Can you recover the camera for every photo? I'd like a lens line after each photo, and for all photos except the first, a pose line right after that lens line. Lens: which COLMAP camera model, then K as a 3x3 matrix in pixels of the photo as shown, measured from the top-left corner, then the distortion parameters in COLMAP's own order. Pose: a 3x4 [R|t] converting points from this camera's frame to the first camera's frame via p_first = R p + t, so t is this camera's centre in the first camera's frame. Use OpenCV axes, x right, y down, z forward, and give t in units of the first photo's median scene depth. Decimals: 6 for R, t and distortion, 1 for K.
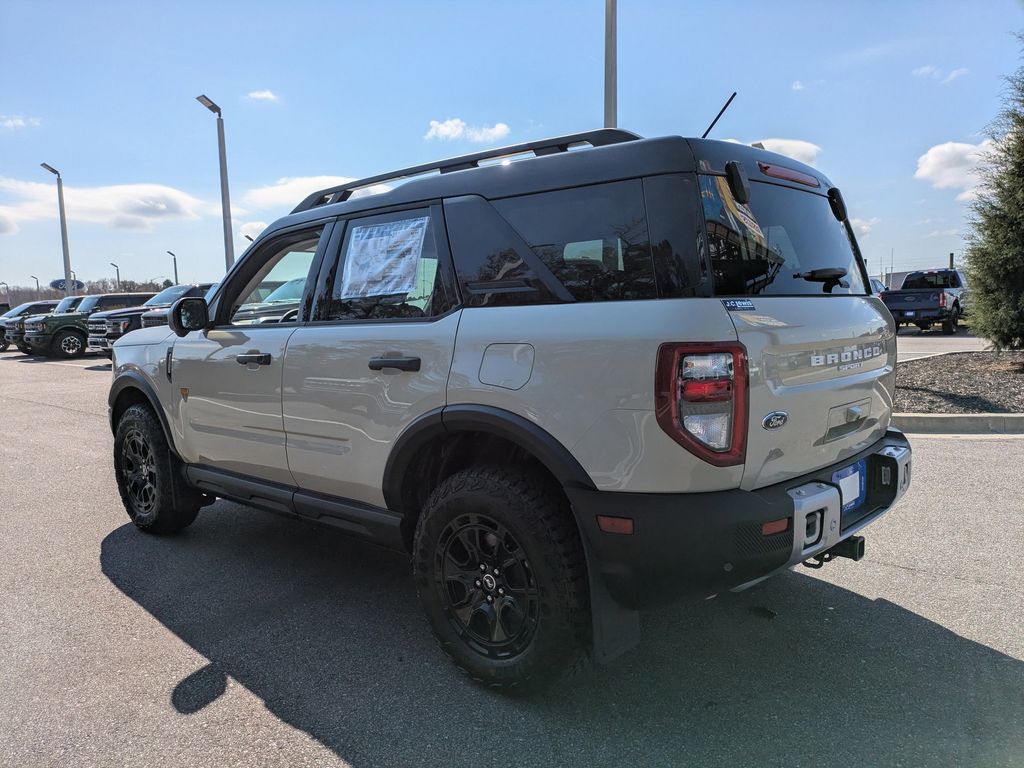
lens RADIAL K [[776.2, 0, 494.6], [0, 776.2, 392.6], [0, 0, 1]] dist [0.031119, 0.010204]
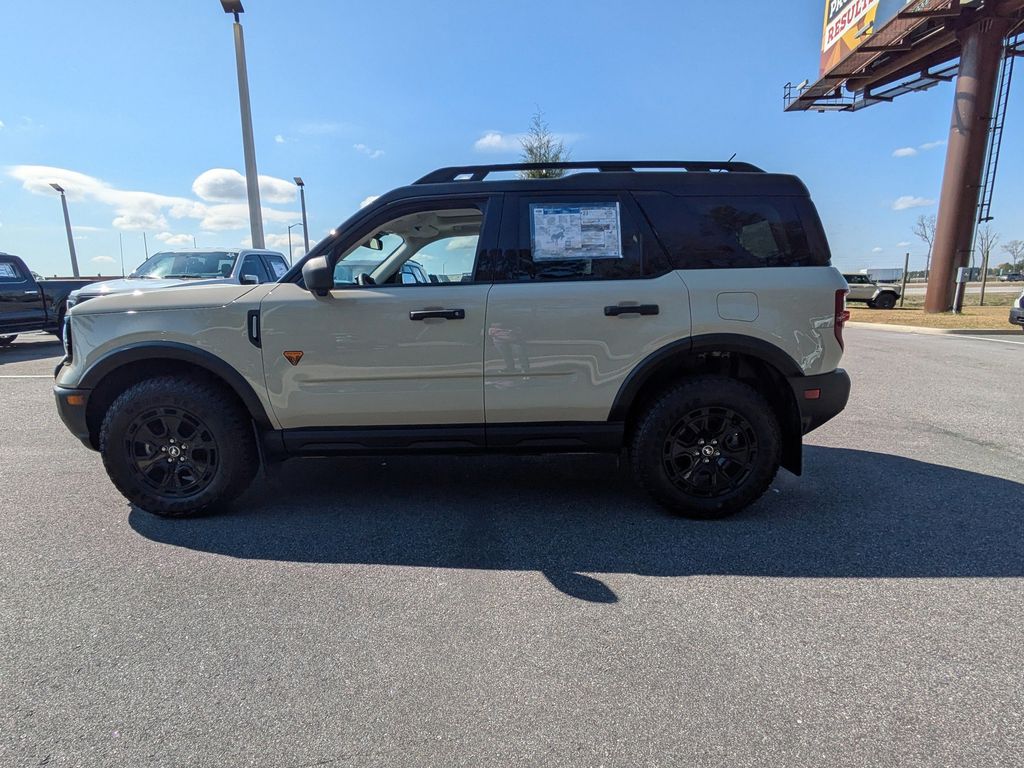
lens RADIAL K [[538.2, 0, 507.6], [0, 538.2, 383.8], [0, 0, 1]] dist [0.003246, 0.000821]
pose [[0.717744, -0.103134, 0.688627, -0.900606], [0.069150, 0.994639, 0.076891, 0.002889], [-0.692865, -0.007569, 0.721028, 0.451789]]
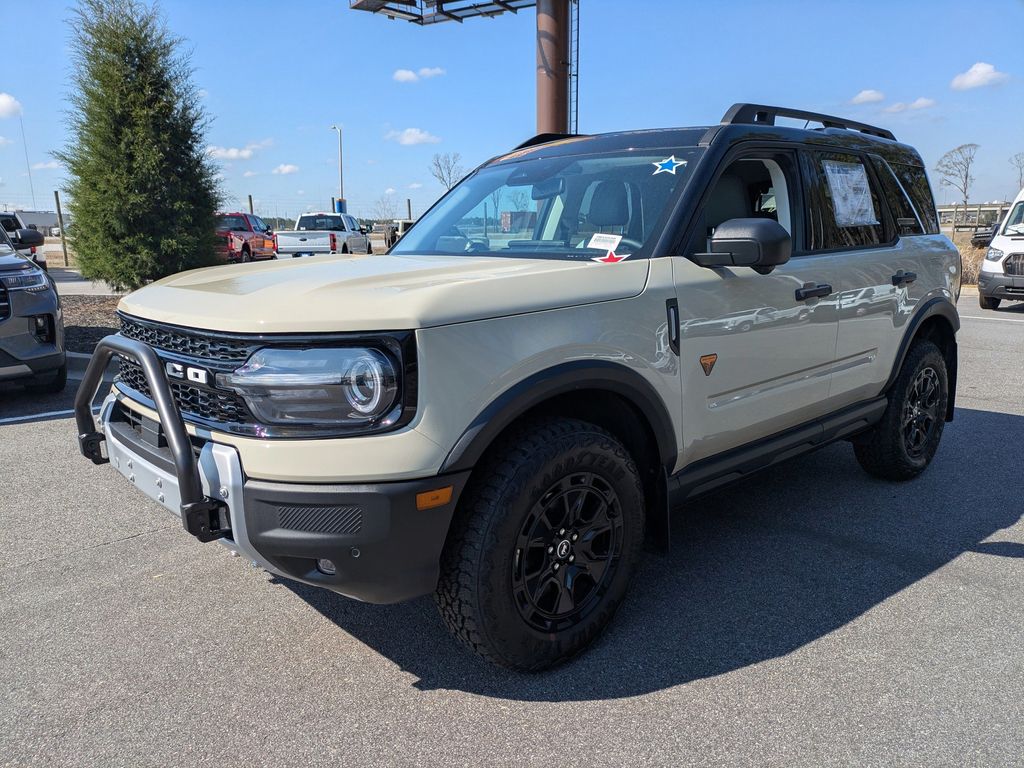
lens RADIAL K [[776.2, 0, 511.4], [0, 776.2, 383.1], [0, 0, 1]] dist [0.031119, 0.010204]
pose [[0.046666, -0.164445, 0.985282, -1.424853], [0.115518, 0.980627, 0.158197, -0.142206], [-0.992209, 0.106435, 0.064758, 1.508535]]
